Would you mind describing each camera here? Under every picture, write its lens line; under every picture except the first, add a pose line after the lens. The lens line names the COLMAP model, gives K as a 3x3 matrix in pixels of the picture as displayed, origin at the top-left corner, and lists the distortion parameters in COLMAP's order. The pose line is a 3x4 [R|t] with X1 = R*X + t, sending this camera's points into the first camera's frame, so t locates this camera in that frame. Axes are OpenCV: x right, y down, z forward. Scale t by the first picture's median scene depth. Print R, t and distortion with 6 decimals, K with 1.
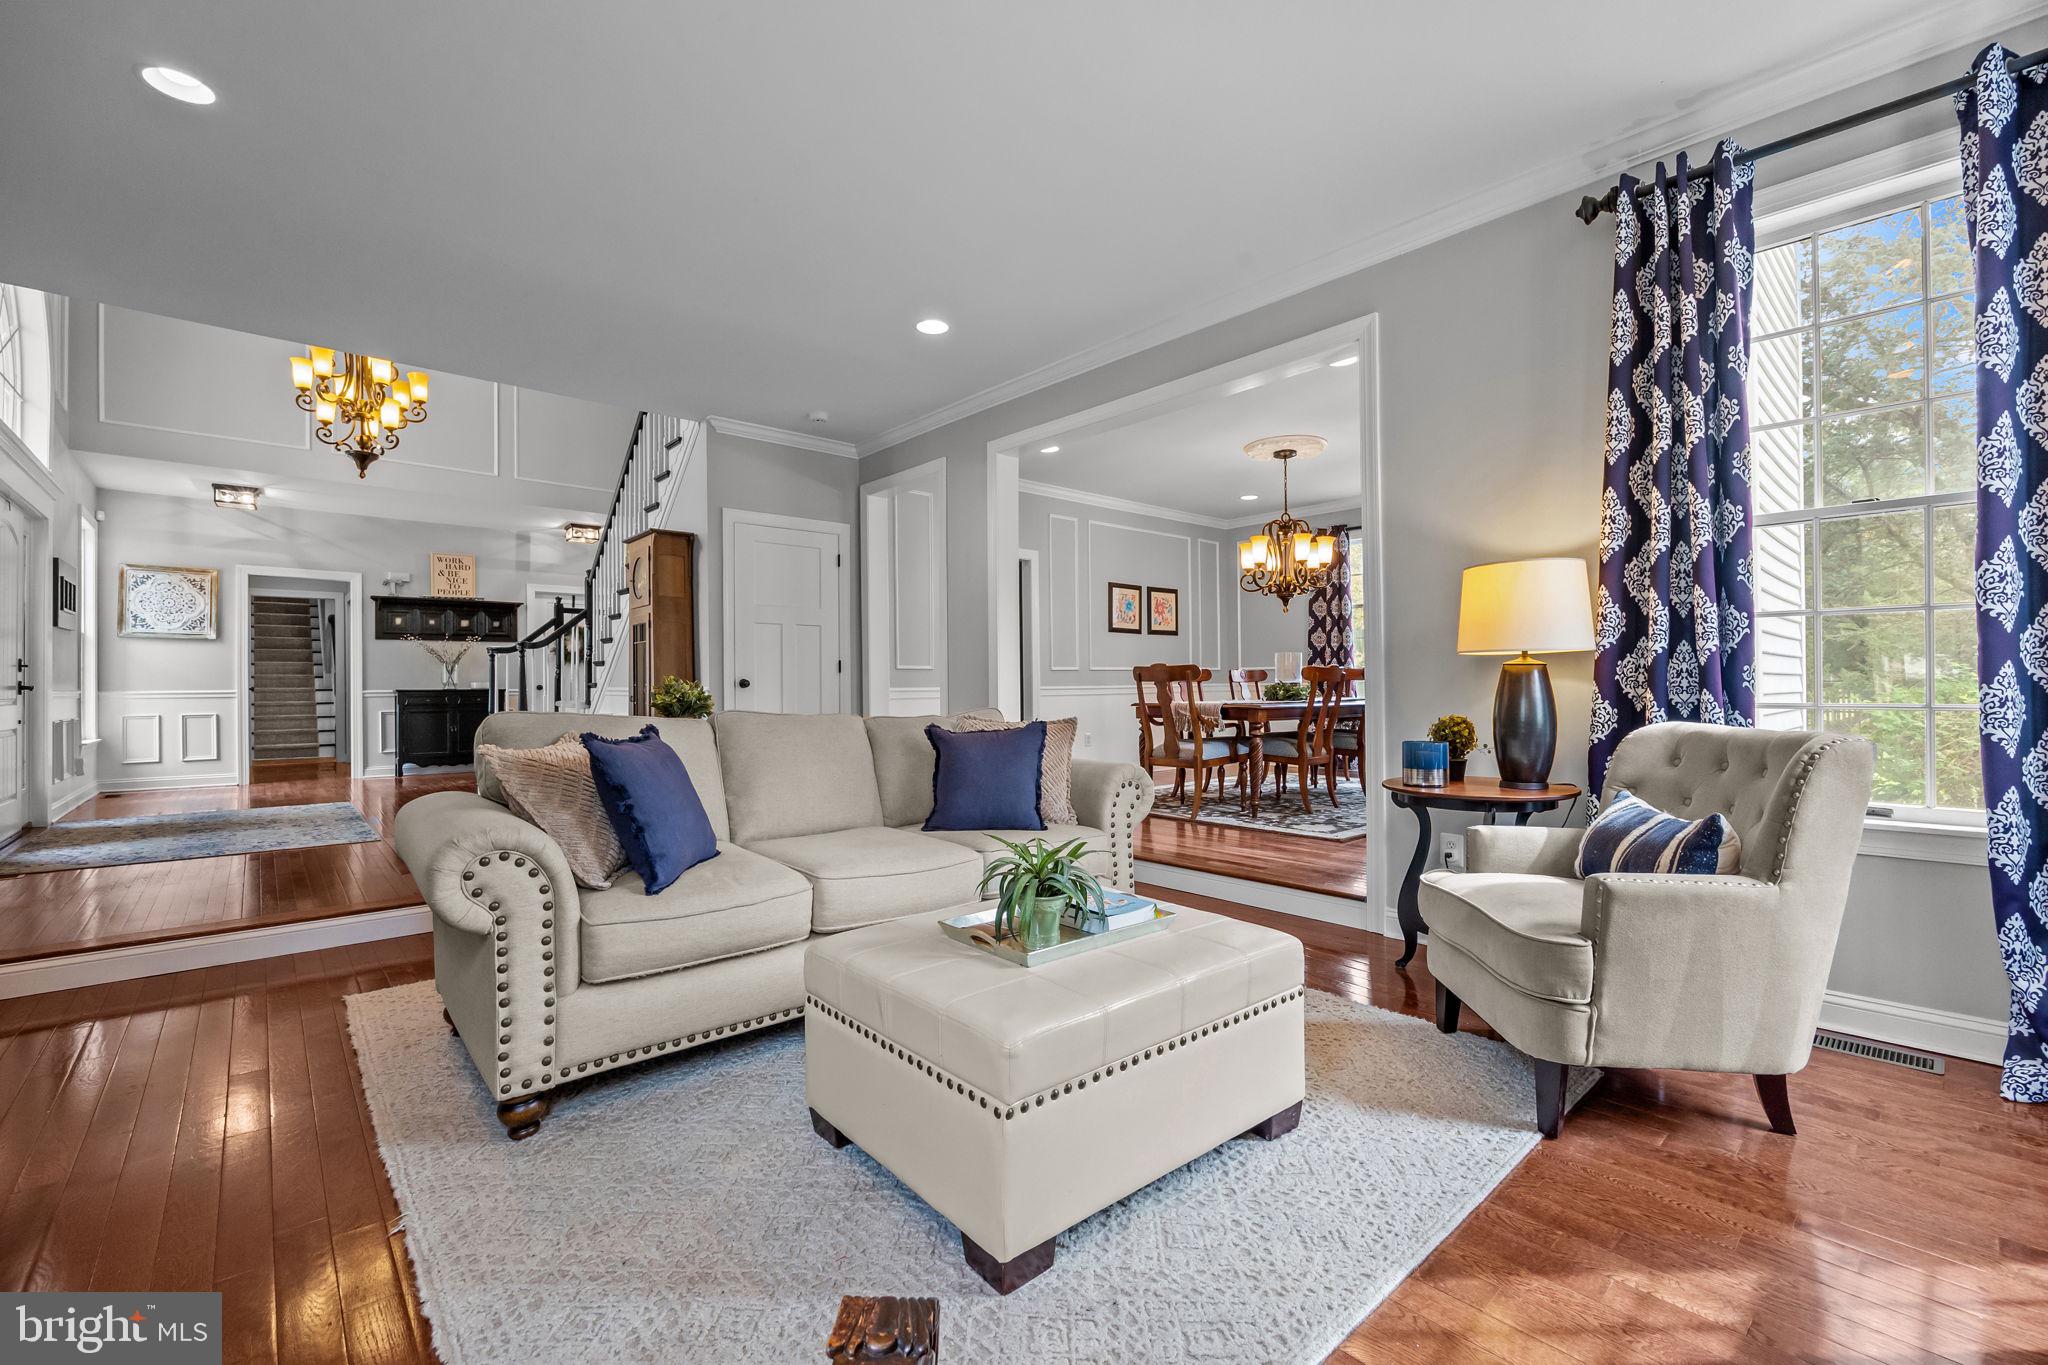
lens RADIAL K [[868.1, 0, 1024.0], [0, 868.1, 682.5], [0, 0, 1]] dist [-0.028442, -0.000046]
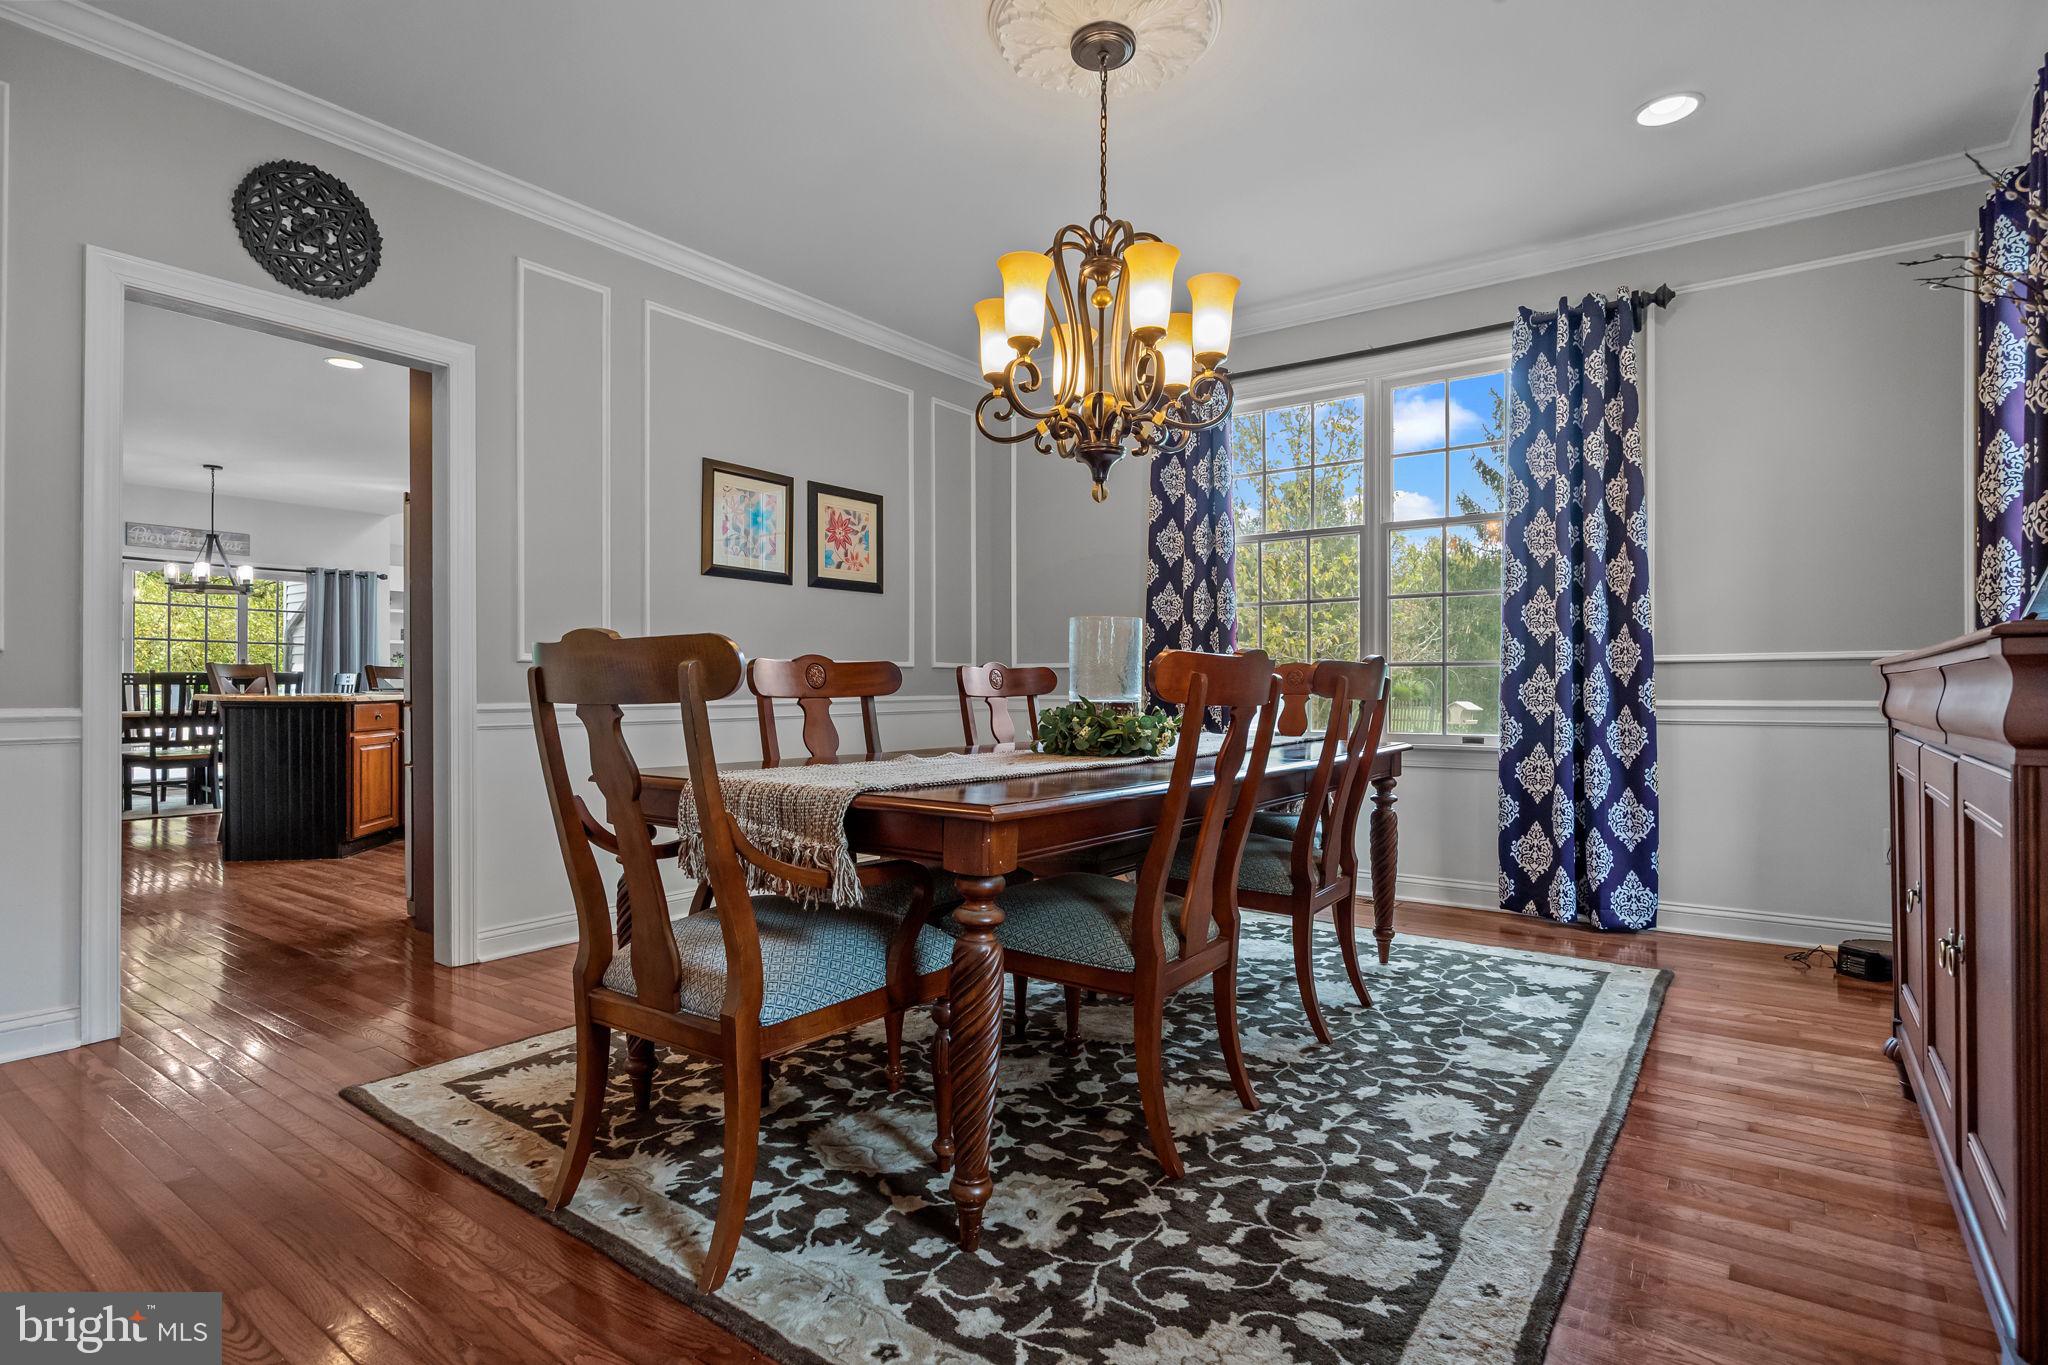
lens RADIAL K [[1056.1, 0, 1055.1], [0, 1056.1, 687.7], [0, 0, 1]] dist [0.000161, -0.000444]
pose [[0.969850, 0.008487, 0.243555, 0.143812], [-0.008968, 0.999959, 0.000866, -0.004717], [-0.243538, -0.003025, 0.969887, 0.467553]]
